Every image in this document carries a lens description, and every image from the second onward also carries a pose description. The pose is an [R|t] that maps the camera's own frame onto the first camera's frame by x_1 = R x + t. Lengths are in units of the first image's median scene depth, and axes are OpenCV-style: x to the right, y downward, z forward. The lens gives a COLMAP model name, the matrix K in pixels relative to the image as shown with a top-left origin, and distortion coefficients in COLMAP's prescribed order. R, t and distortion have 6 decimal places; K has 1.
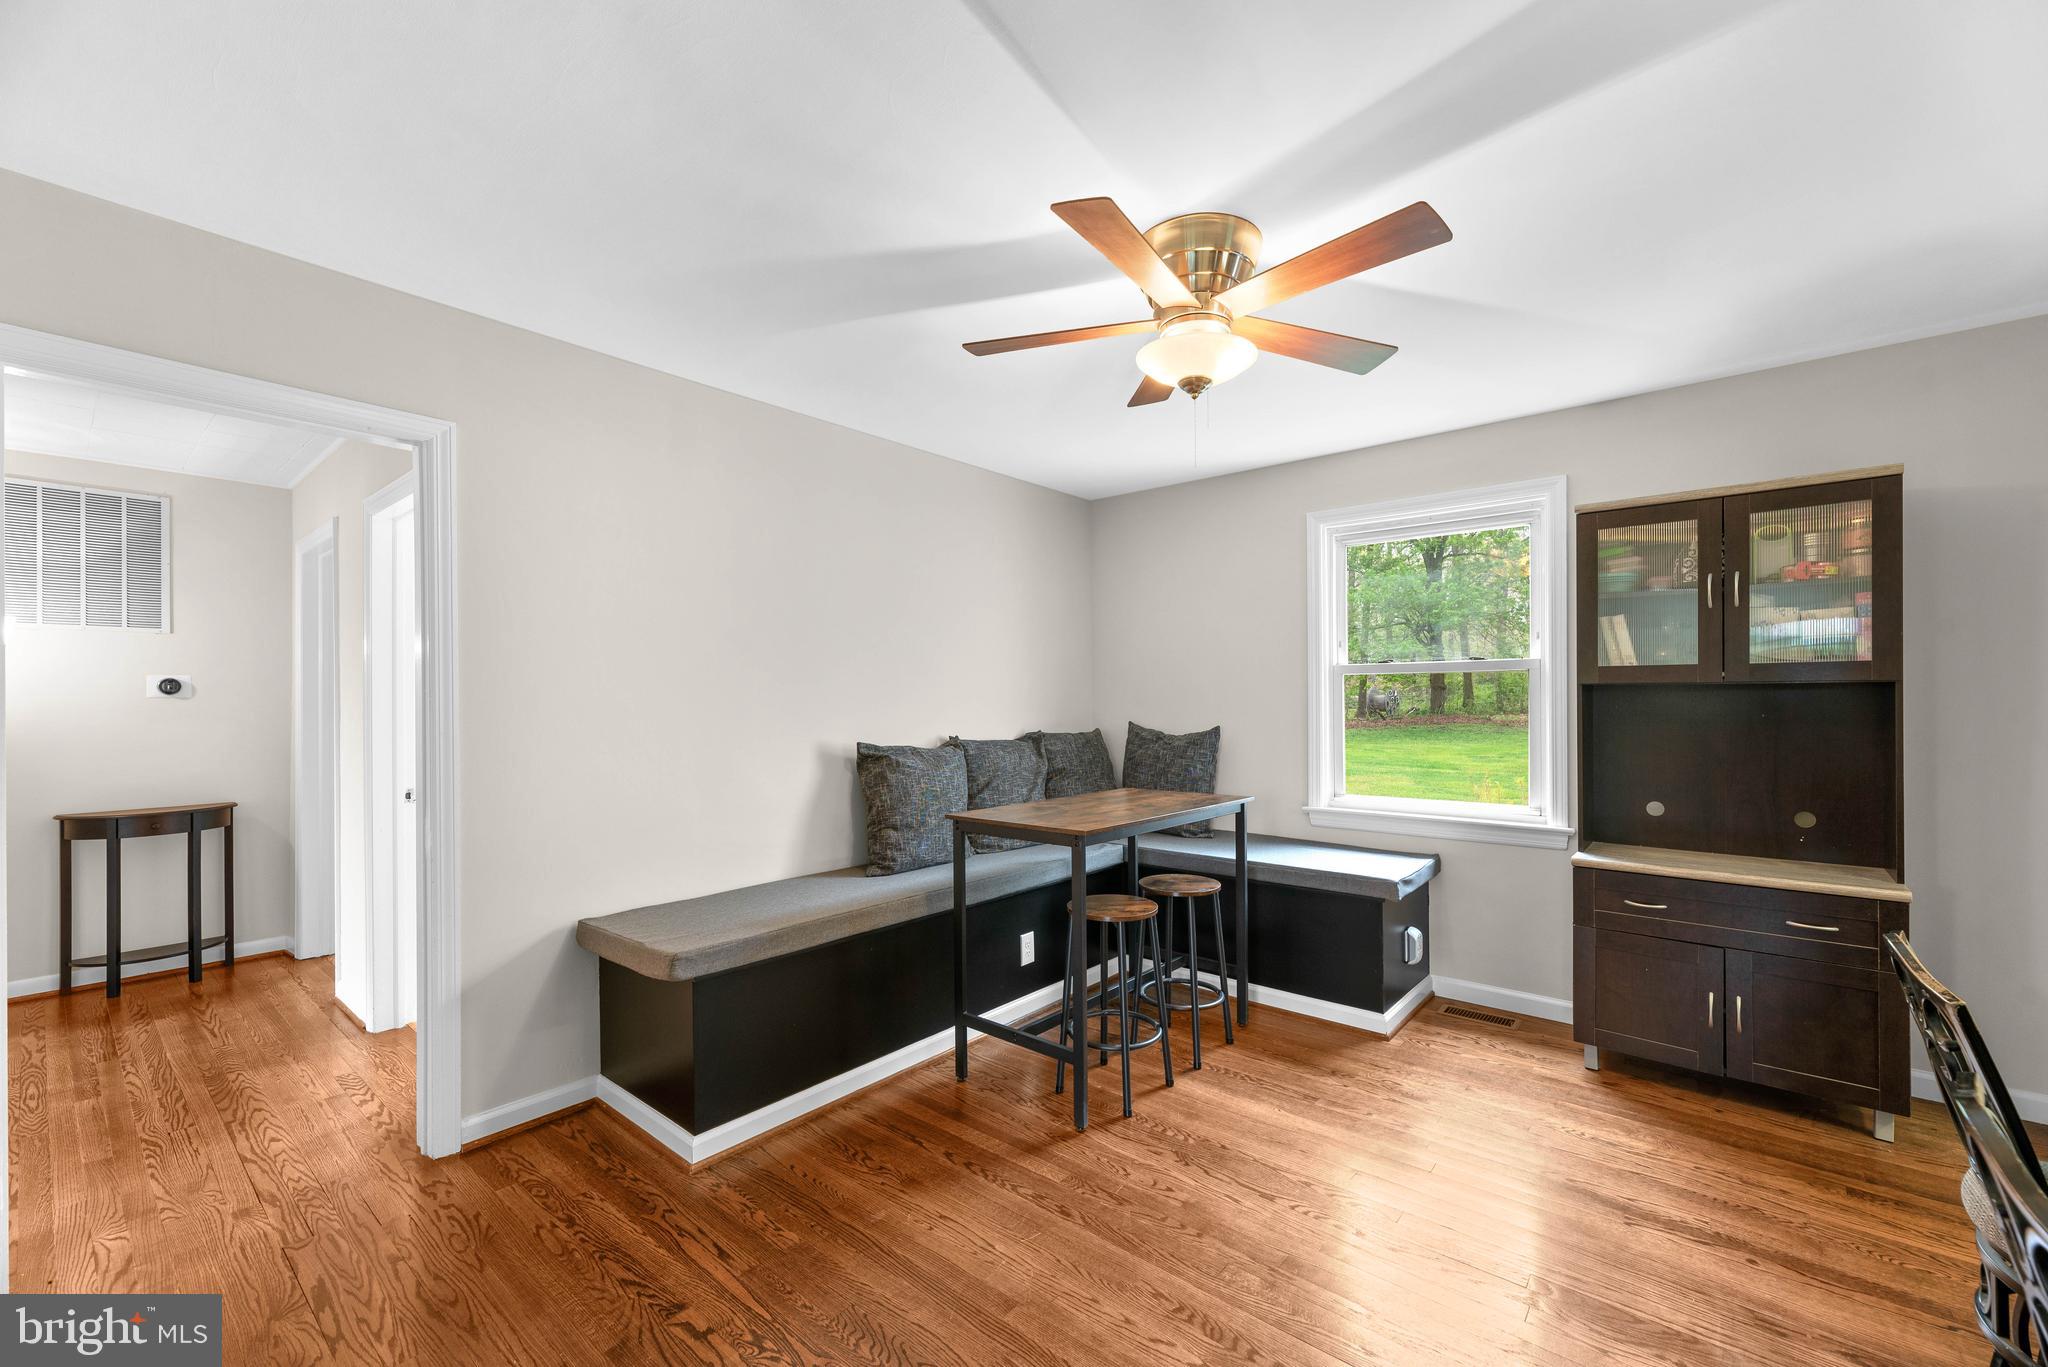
lens RADIAL K [[828.9, 0, 1021.7], [0, 828.9, 693.2], [0, 0, 1]] dist [0.000426, -0.000466]
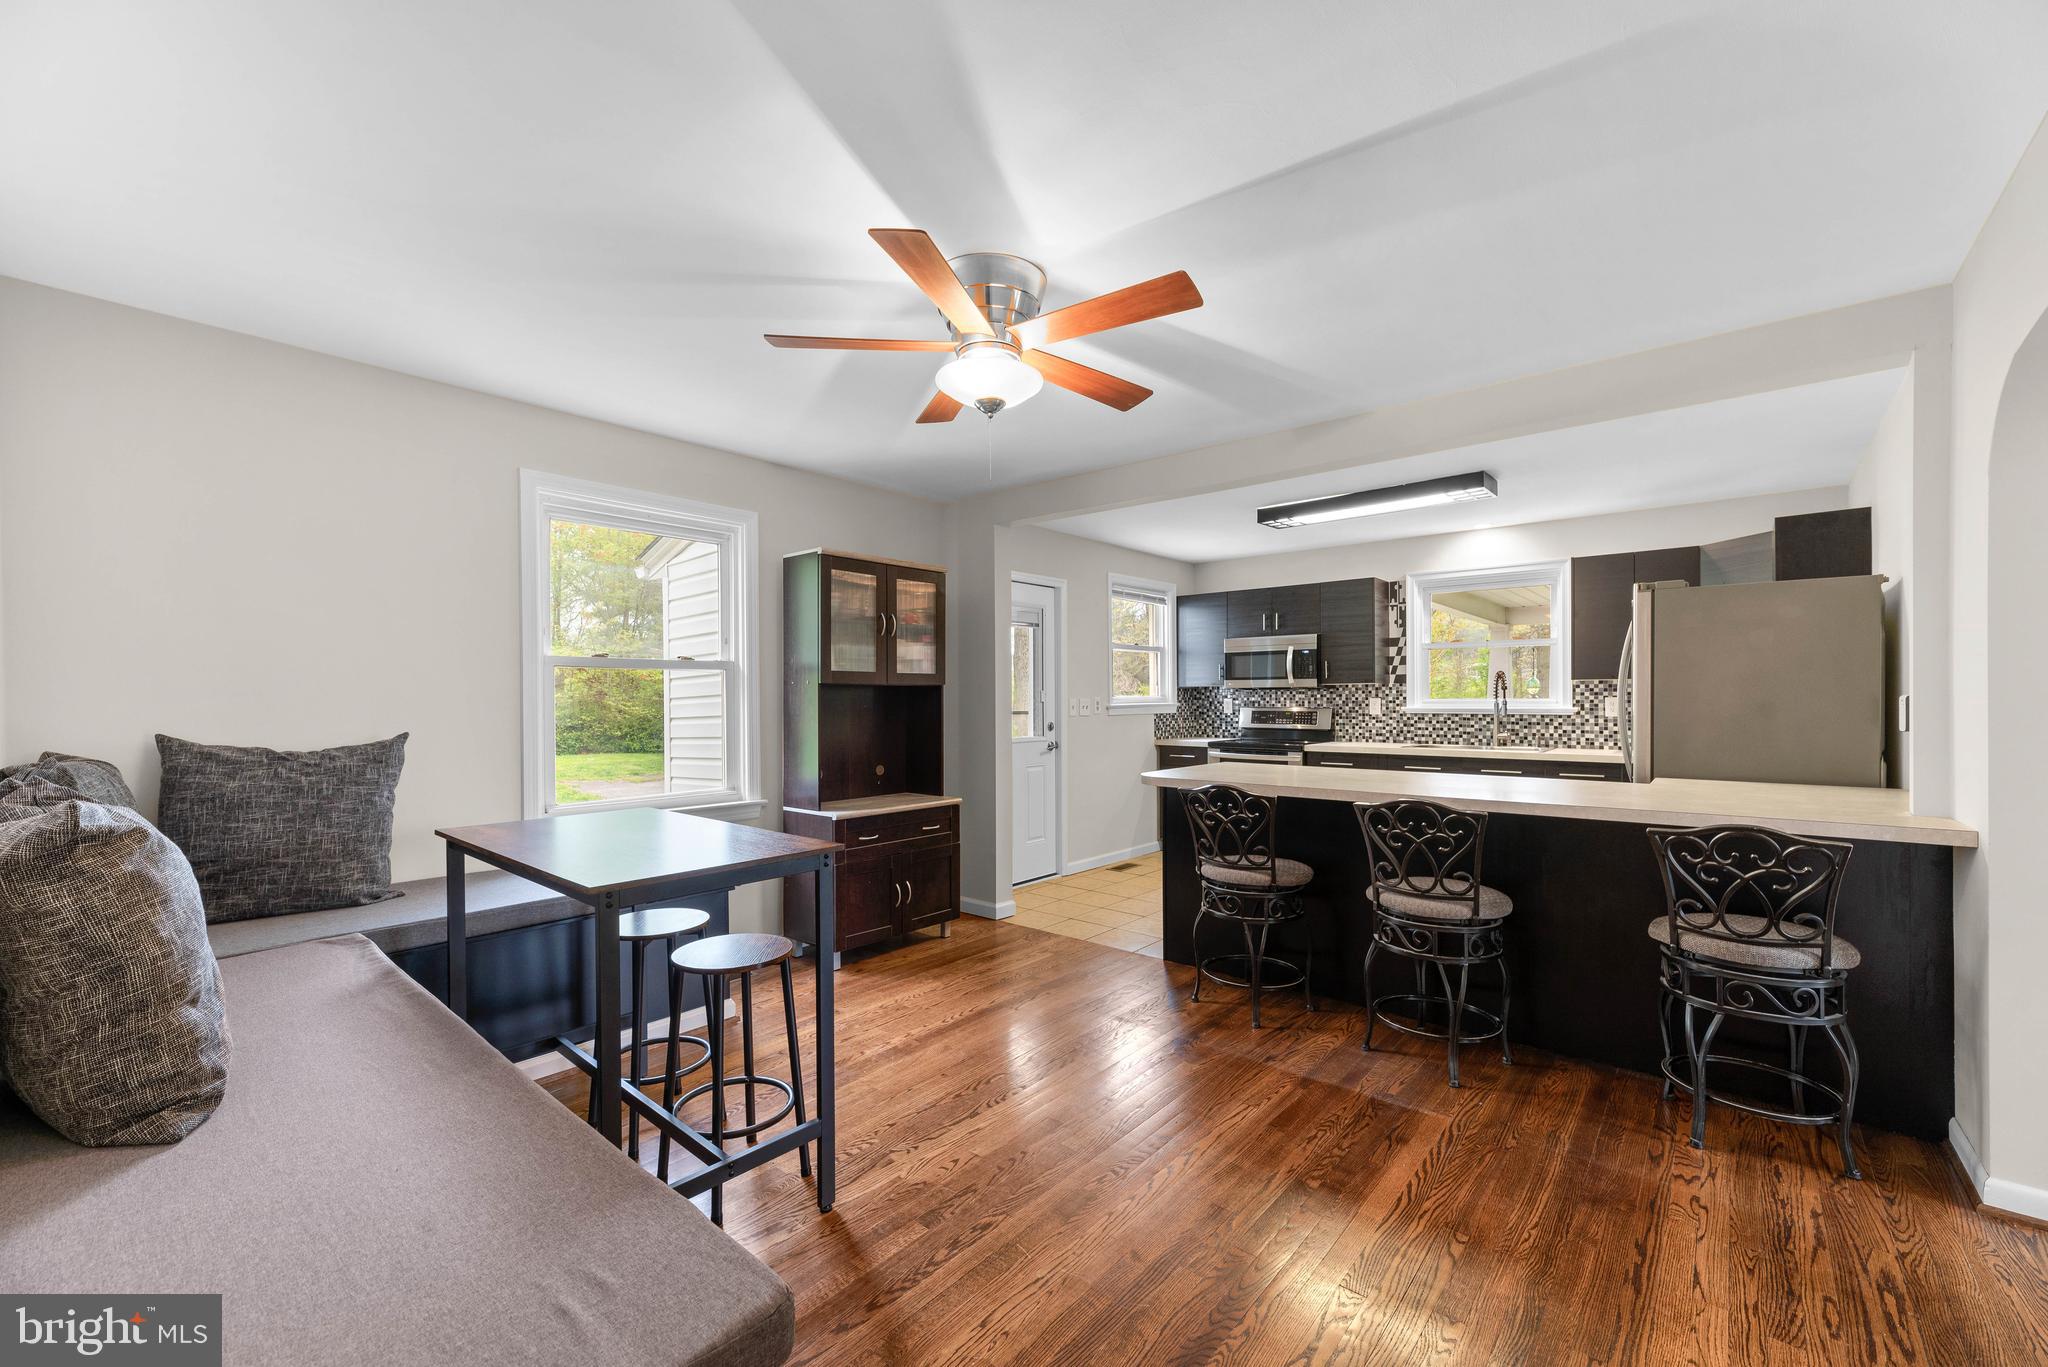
lens RADIAL K [[828.9, 0, 1026.4], [0, 828.9, 701.9], [0, 0, 1]] dist [0.000426, -0.000466]
pose [[0.001987, -0.004520, 0.999988, -0.653694], [-0.006498, 0.999969, 0.004533, 0.011254], [-0.999977, -0.006507, 0.001958, 0.691177]]
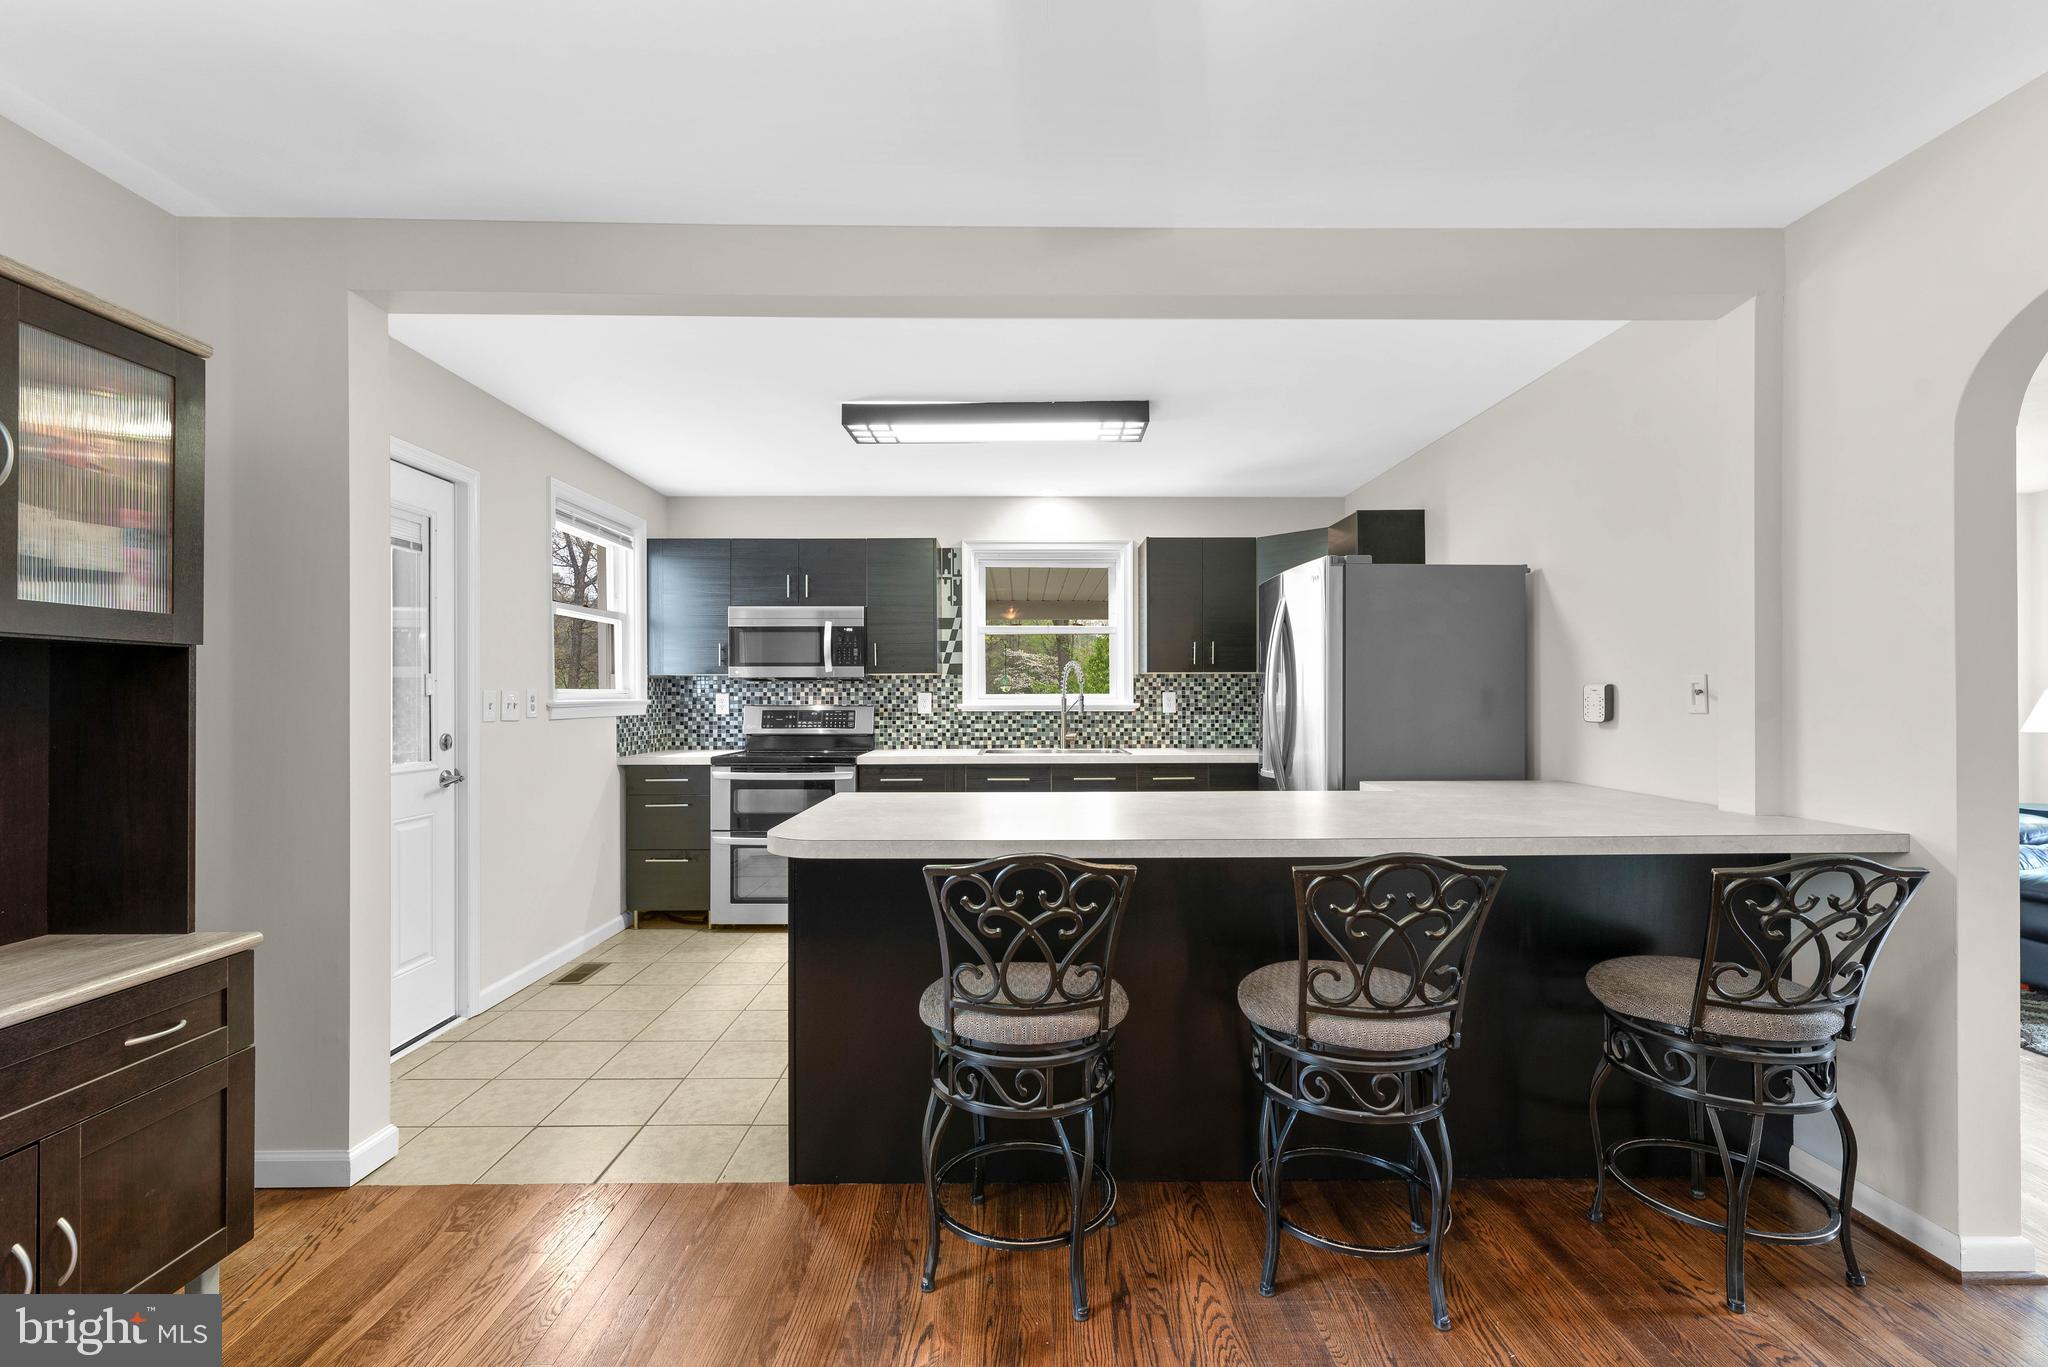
lens RADIAL K [[882.0, 0, 1038.7], [0, 882.0, 692.3], [0, 0, 1]] dist [-0.002242, -0.000282]
pose [[-0.655780, 0.006708, 0.754922, 0.008139], [-0.005254, 0.999896, -0.013448, 0.027759], [-0.754933, -0.012786, -0.655677, 0.806456]]
